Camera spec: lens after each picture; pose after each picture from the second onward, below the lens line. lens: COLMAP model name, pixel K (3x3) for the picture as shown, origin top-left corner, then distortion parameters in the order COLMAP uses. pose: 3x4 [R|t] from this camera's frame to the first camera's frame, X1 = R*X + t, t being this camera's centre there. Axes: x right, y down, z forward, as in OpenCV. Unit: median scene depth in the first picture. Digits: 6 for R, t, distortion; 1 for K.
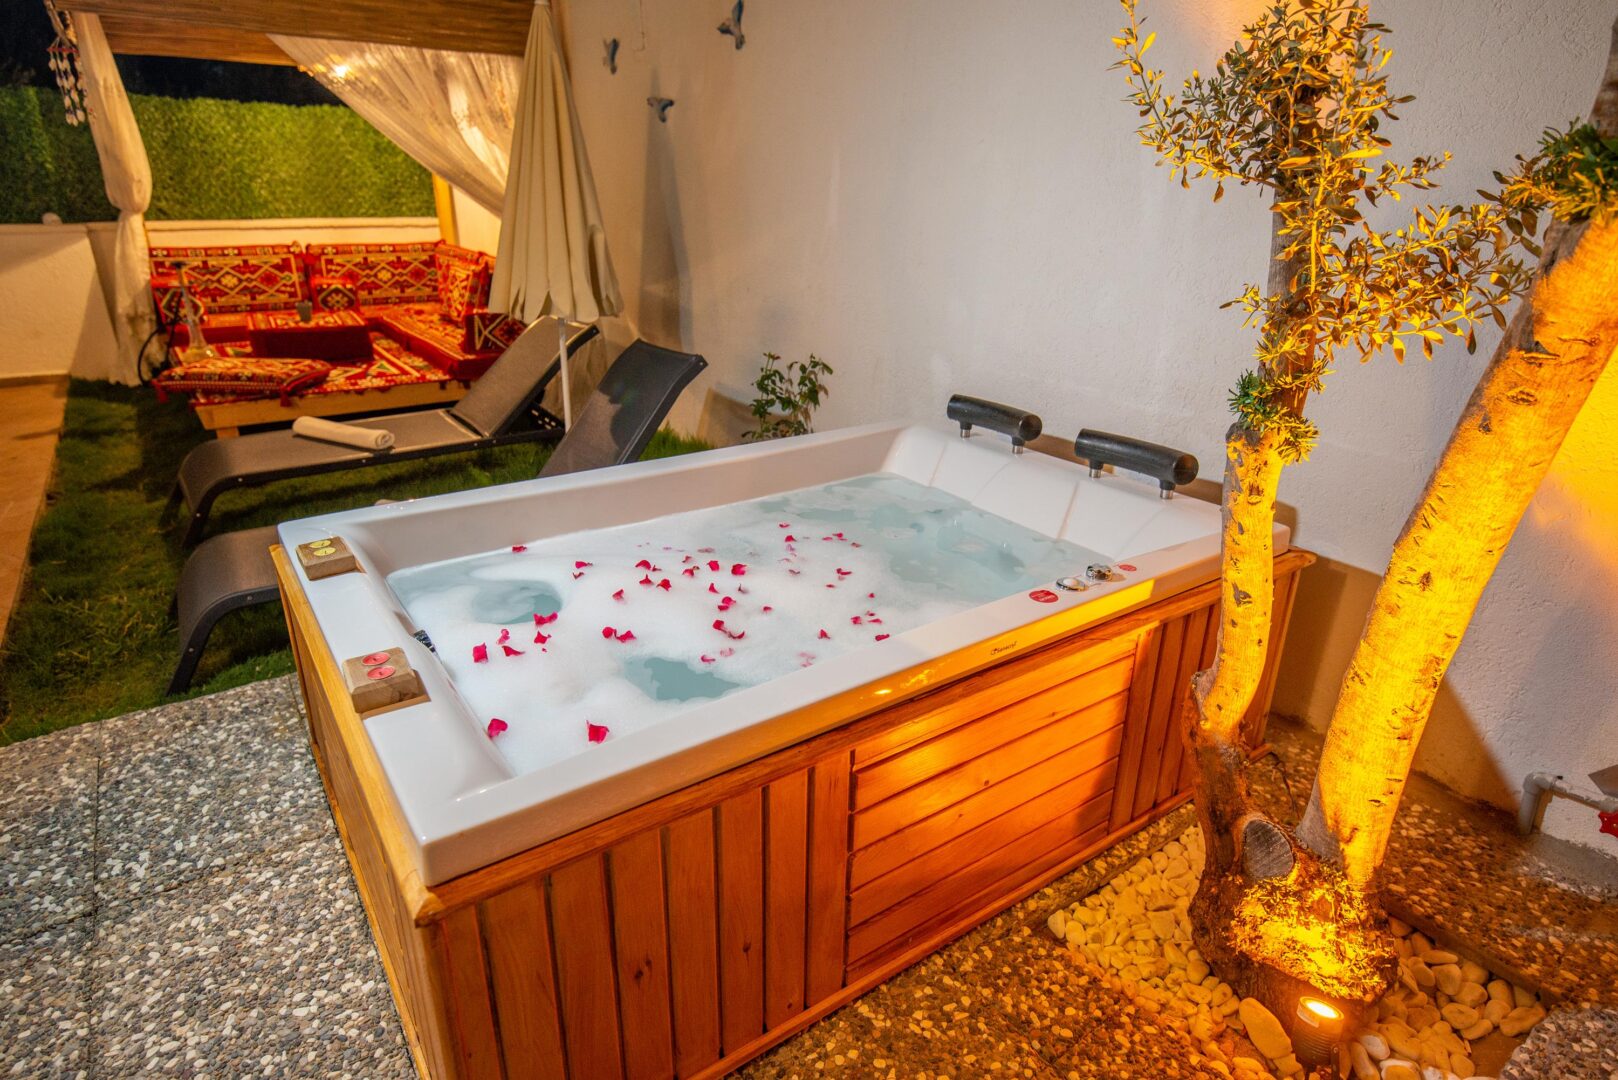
lens RADIAL K [[921.9, 0, 819.2], [0, 921.9, 535.9], [0, 0, 1]] dist [0.033775, 0.000648]
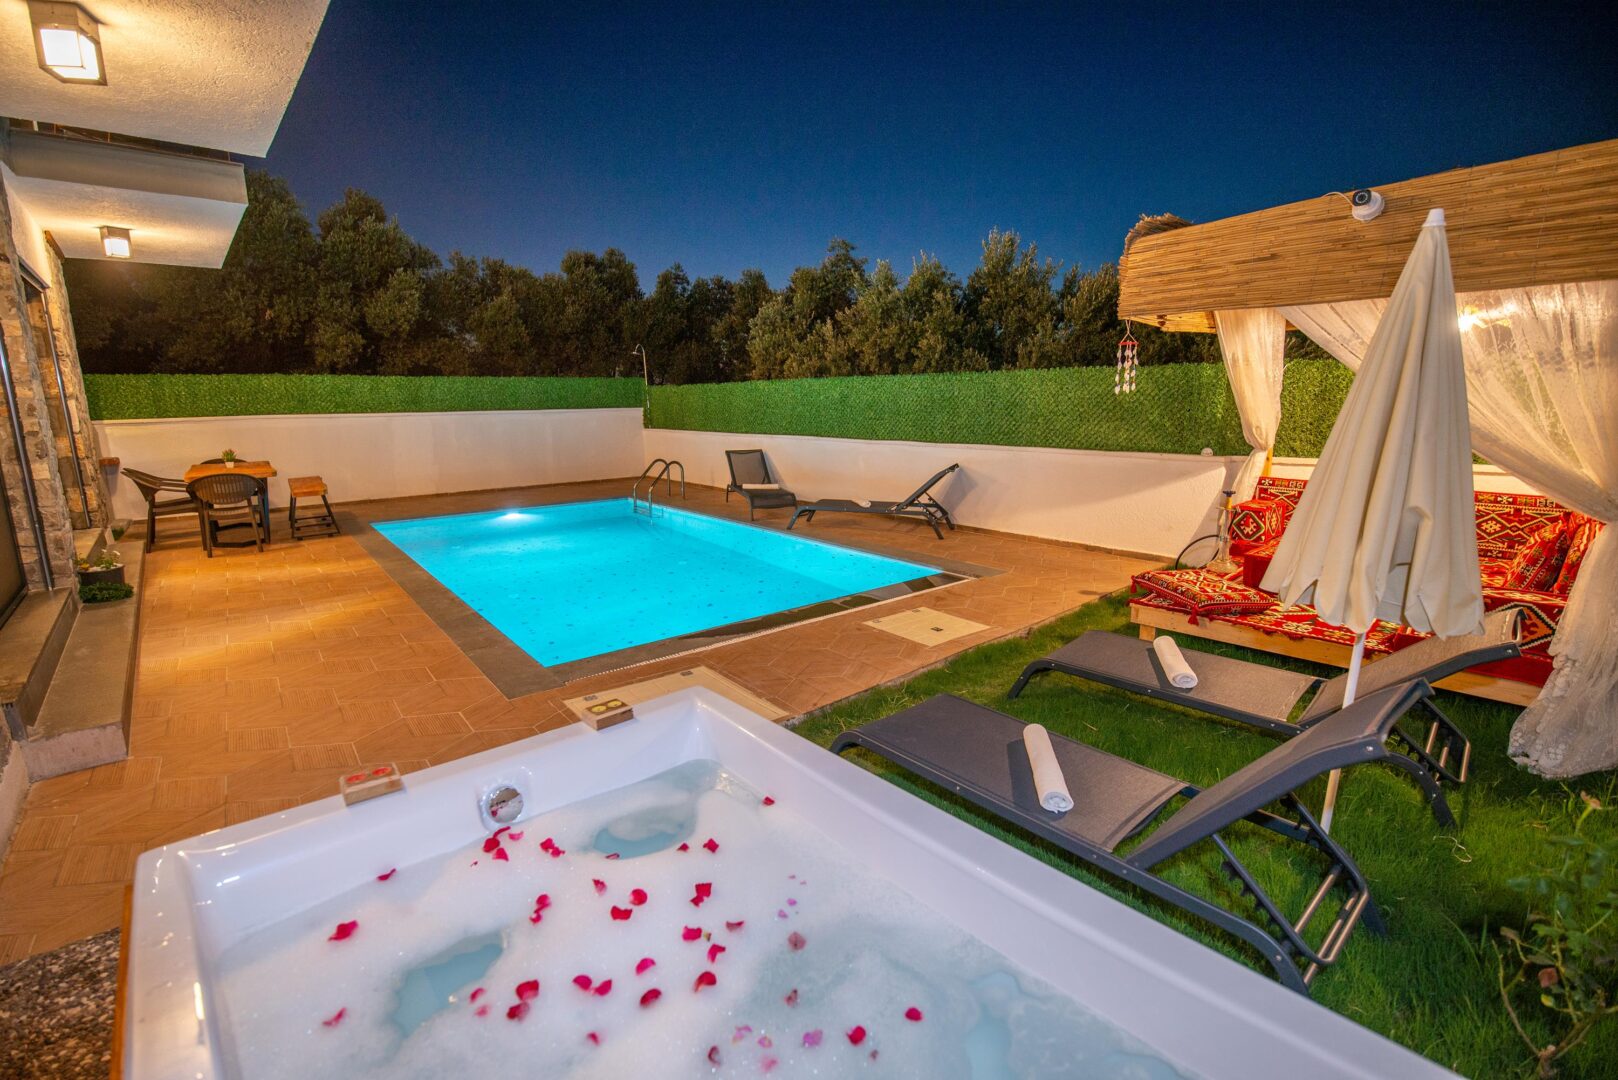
lens RADIAL K [[705.5, 0, 818.2], [0, 705.5, 536.1], [0, 0, 1]] dist [-0.004994, -0.006055]
pose [[0.109055, 0.156810, -0.981589, 0.117630], [-0.374938, 0.921030, 0.105480, -0.112685], [0.920613, 0.356532, 0.159236, 0.342714]]
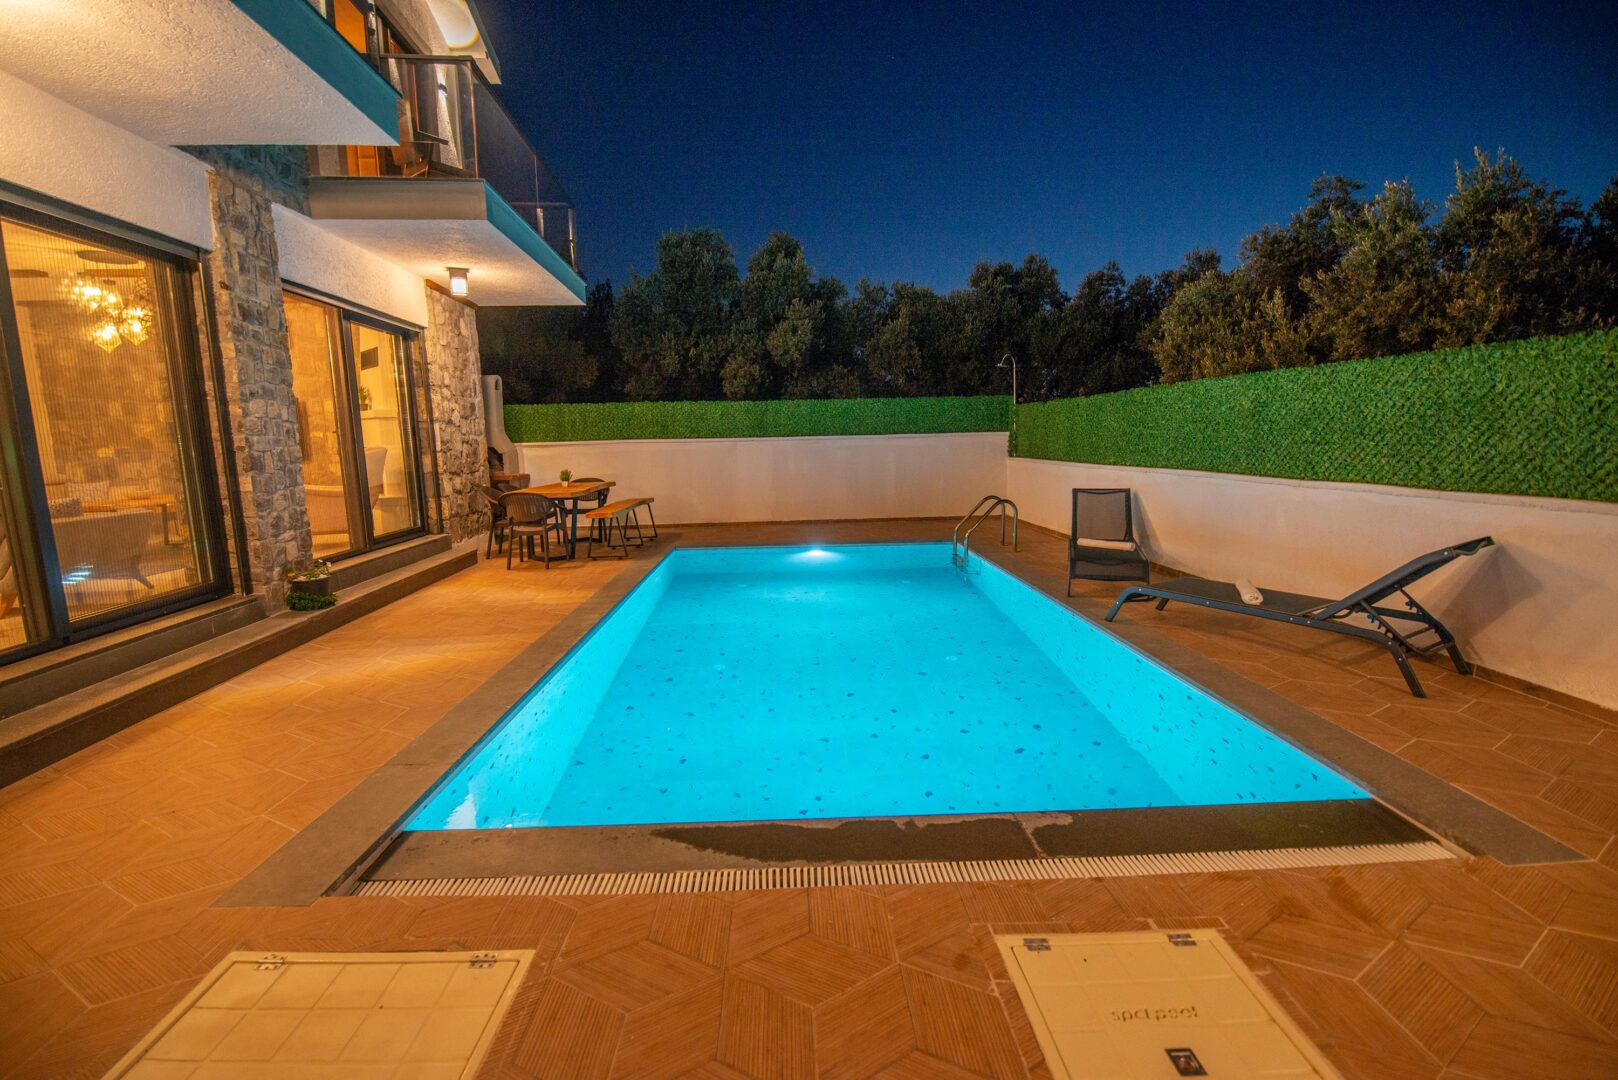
lens RADIAL K [[705.5, 0, 810.2], [0, 705.5, 537.8], [0, 0, 1]] dist [-0.004994, -0.006055]
pose [[-0.521987, 0.098110, -0.847292, -0.285467], [-0.329585, 0.893008, 0.306449, -0.175978], [0.786704, 0.439217, -0.433803, 0.515910]]
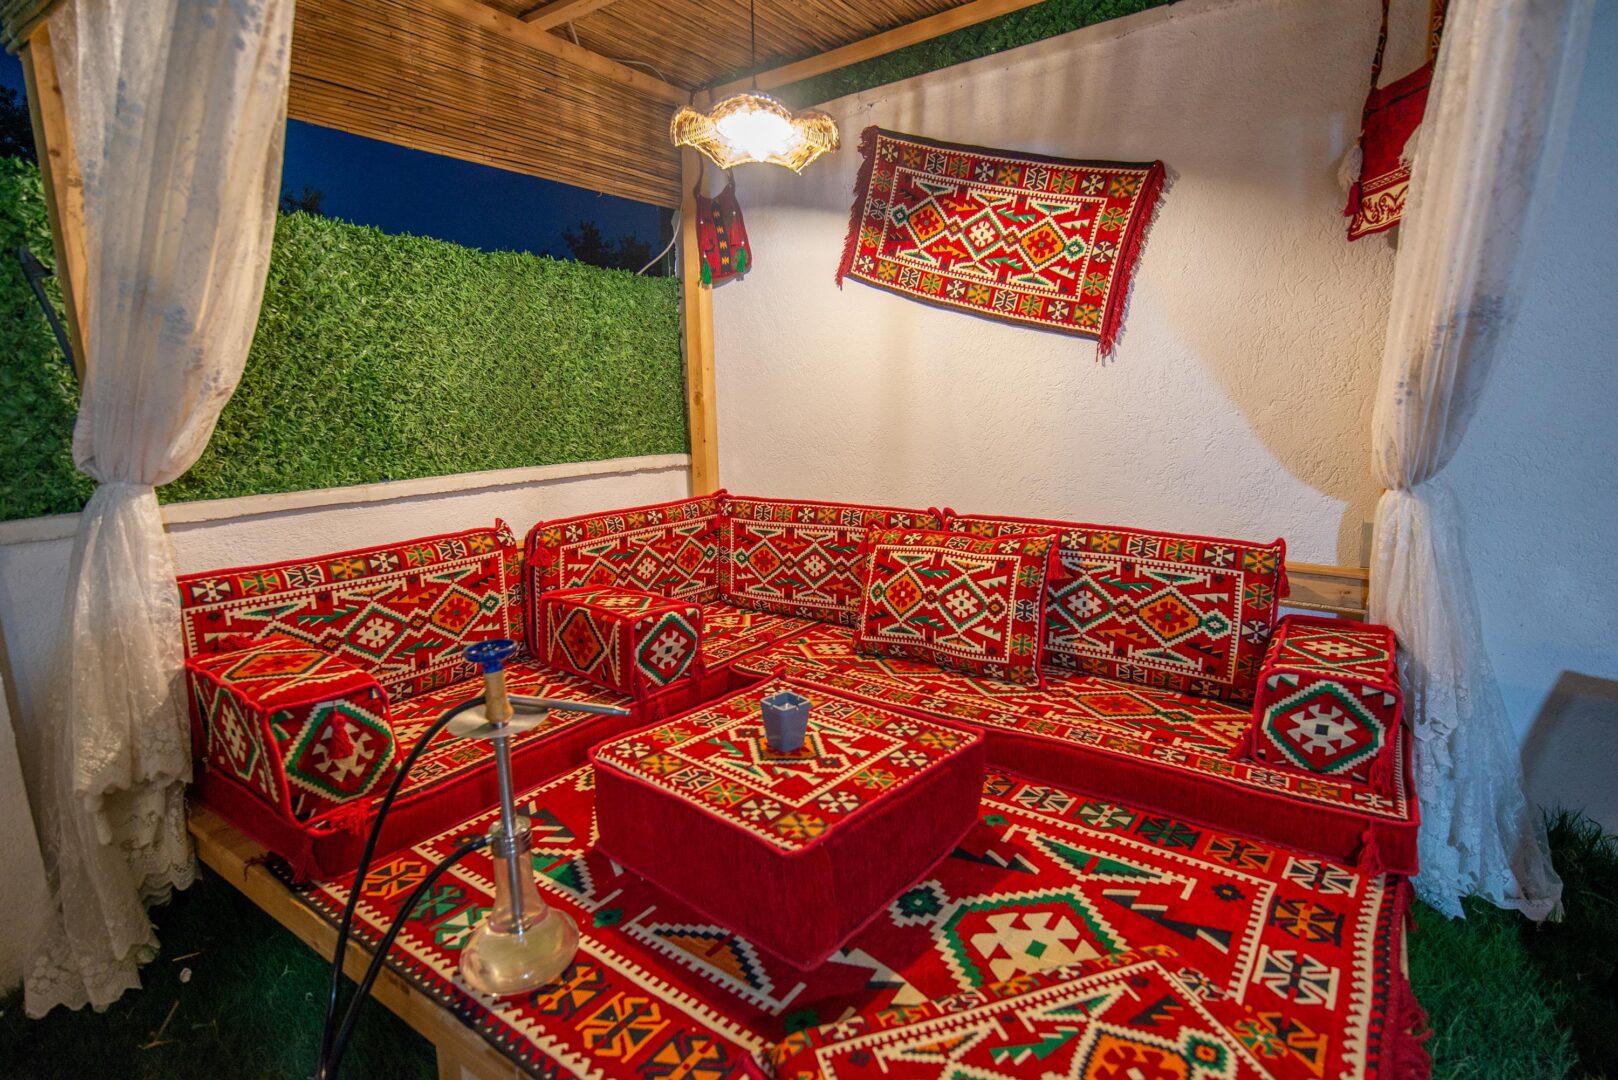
lens RADIAL K [[784.6, 0, 805.3], [0, 784.6, 546.5], [0, 0, 1]] dist [0.003816, 0.000098]
pose [[0.948696, -0.089537, 0.303249, -0.552369], [0.148153, 0.973149, -0.176156, -0.221330], [-0.279334, 0.212046, 0.936488, 0.628811]]
